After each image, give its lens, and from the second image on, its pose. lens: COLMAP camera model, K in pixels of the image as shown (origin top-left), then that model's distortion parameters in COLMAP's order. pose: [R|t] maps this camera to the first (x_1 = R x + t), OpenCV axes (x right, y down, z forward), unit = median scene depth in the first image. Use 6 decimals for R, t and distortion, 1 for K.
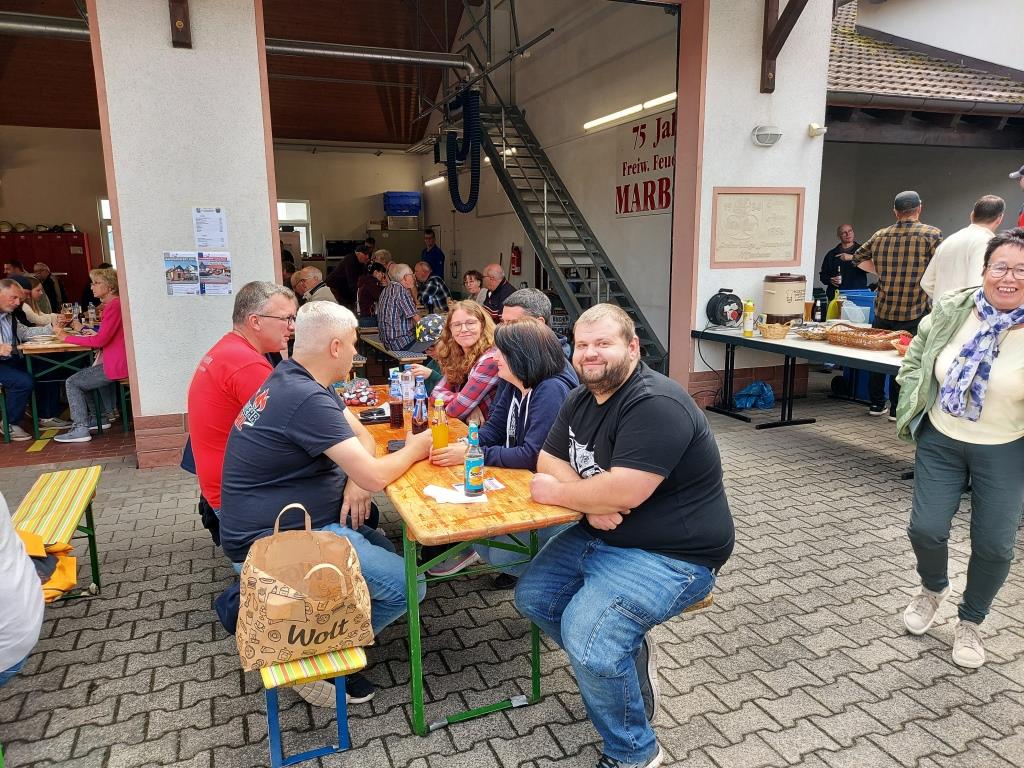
lens RADIAL K [[741.9, 0, 507.7], [0, 741.9, 389.0], [0, 0, 1]] dist [0.067300, -0.060423]
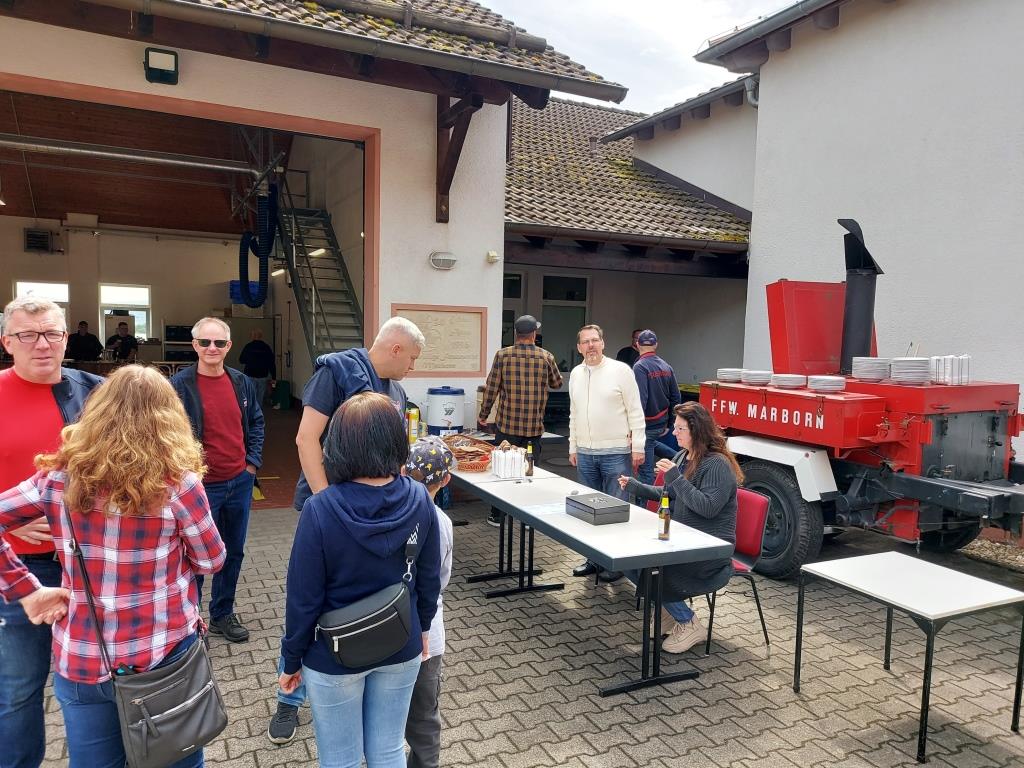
lens RADIAL K [[741.9, 0, 507.7], [0, 741.9, 389.0], [0, 0, 1]] dist [0.067300, -0.060423]
pose [[0.995915, 0.030063, 0.085139, 0.267163], [-0.020342, 0.993407, -0.112819, -0.021622], [-0.087969, 0.110626, 0.989961, -0.050799]]
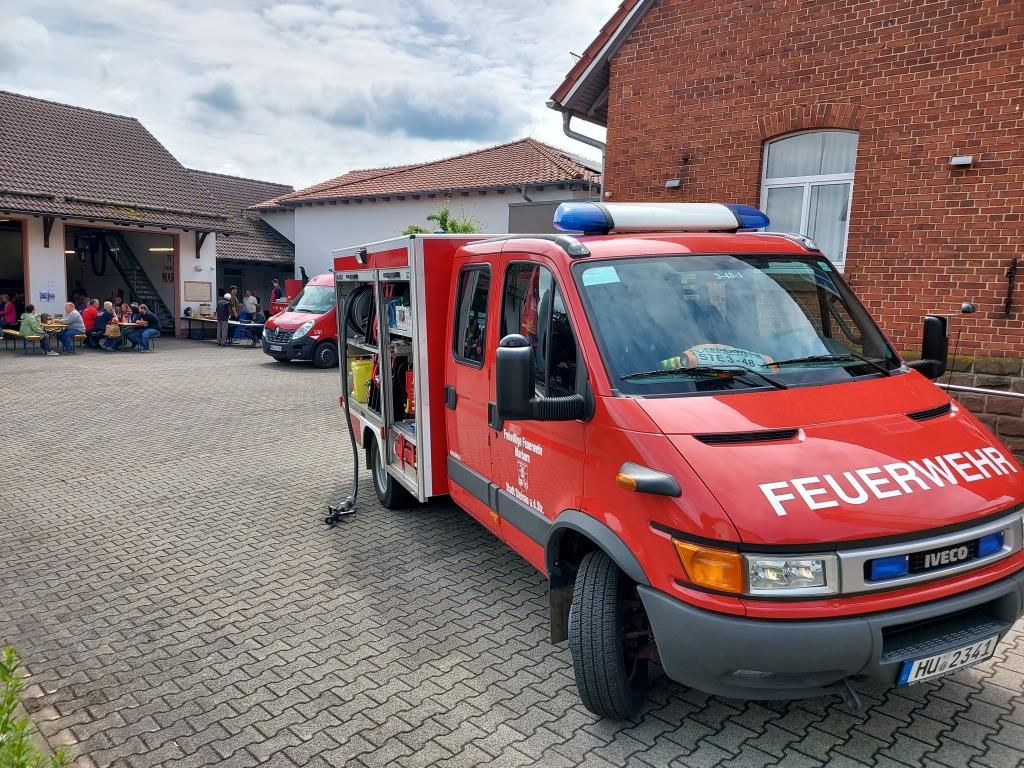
lens RADIAL K [[741.9, 0, 507.7], [0, 741.9, 389.0], [0, 0, 1]] dist [0.067300, -0.060423]
pose [[0.869434, -0.016825, 0.493763, -0.154054], [0.042323, 0.998282, -0.040508, 0.400992], [-0.492233, 0.056116, 0.868653, -2.442567]]
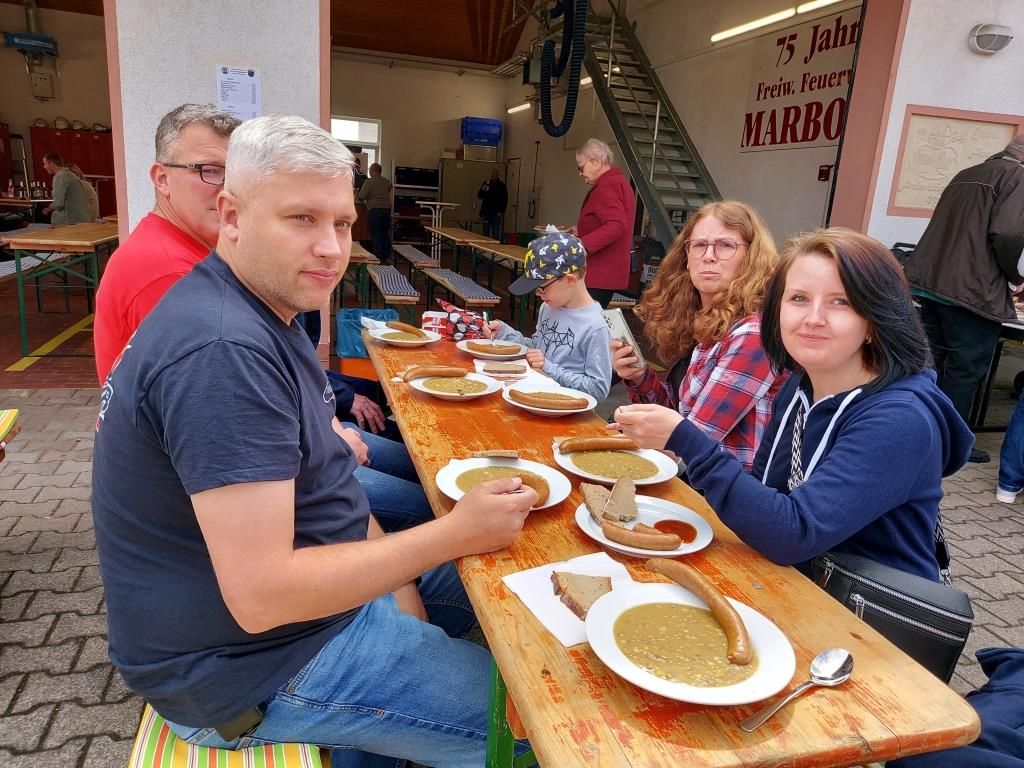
lens RADIAL K [[748.7, 0, 512.0], [0, 748.7, 384.0], [0, 0, 1]] dist [0.054957, -0.004351]
pose [[0.993149, 0.097178, -0.064891, -0.029891], [-0.093386, 0.993873, 0.059118, -0.000669], [0.070238, -0.052653, 0.996140, 0.147567]]
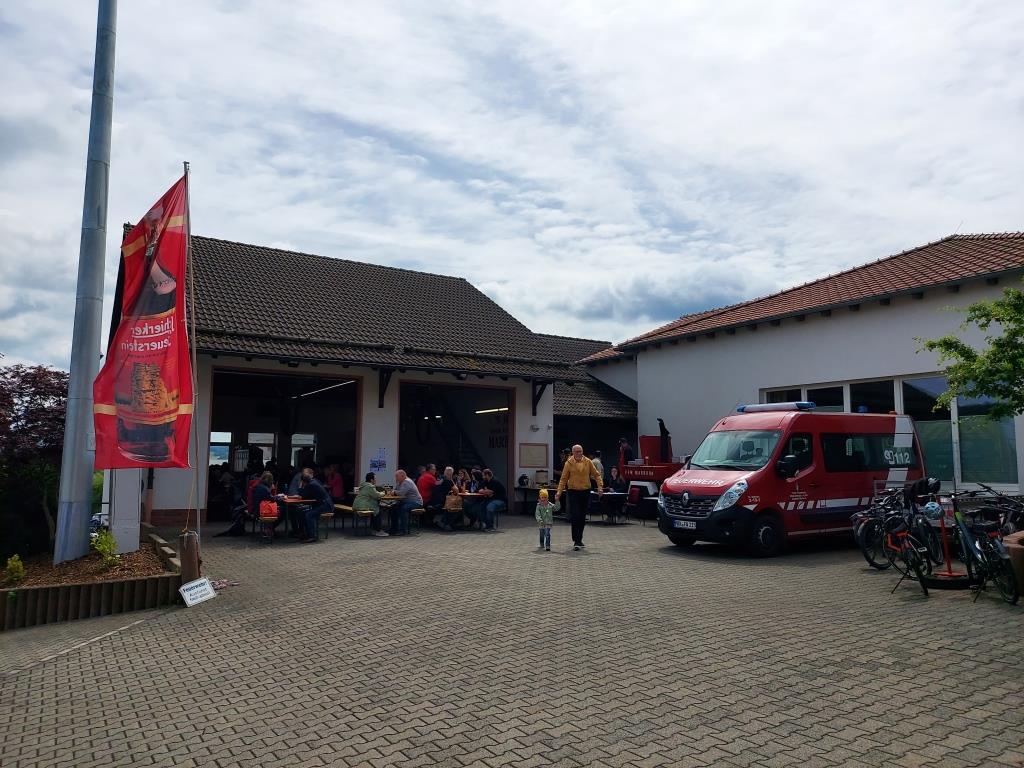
lens RADIAL K [[741.9, 0, 507.7], [0, 741.9, 389.0], [0, 0, 1]] dist [0.067300, -0.060423]
pose [[0.984536, 0.036976, 0.171234, -0.252797], [0.013307, 0.958862, -0.283562, 0.316030], [-0.174675, 0.281456, 0.943542, -1.581774]]
